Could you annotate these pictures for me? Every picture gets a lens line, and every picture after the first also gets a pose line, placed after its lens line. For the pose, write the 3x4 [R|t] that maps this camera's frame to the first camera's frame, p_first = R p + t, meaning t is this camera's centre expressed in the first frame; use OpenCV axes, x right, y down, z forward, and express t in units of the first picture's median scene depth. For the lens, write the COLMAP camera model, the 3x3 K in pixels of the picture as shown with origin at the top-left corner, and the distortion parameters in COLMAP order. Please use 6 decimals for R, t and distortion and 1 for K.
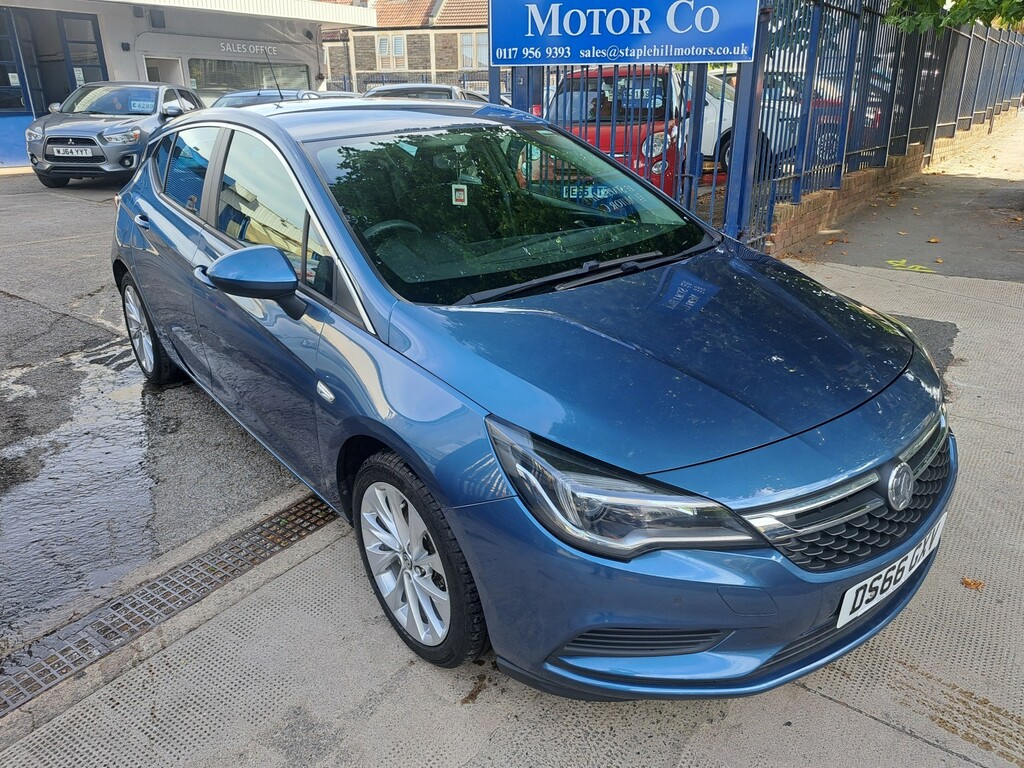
lens RADIAL K [[740.5, 0, 512.0], [0, 740.5, 384.0], [0, 0, 1]] dist [0.028800, -0.002888]
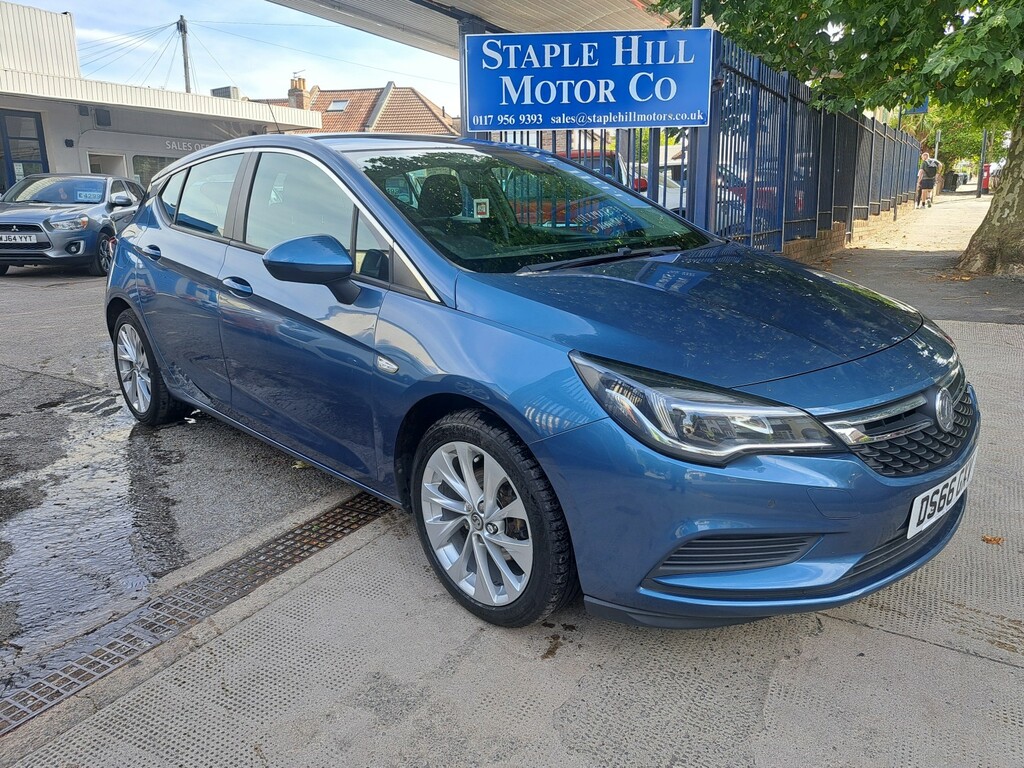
lens RADIAL K [[748.7, 0, 512.0], [0, 748.7, 384.0], [0, 0, 1]] dist [0.035900, -0.007855]
pose [[0.995330, -0.029435, 0.091931, -0.135979], [0.041899, 0.989720, -0.136744, 0.144788], [-0.086961, 0.139957, 0.986331, -0.028459]]
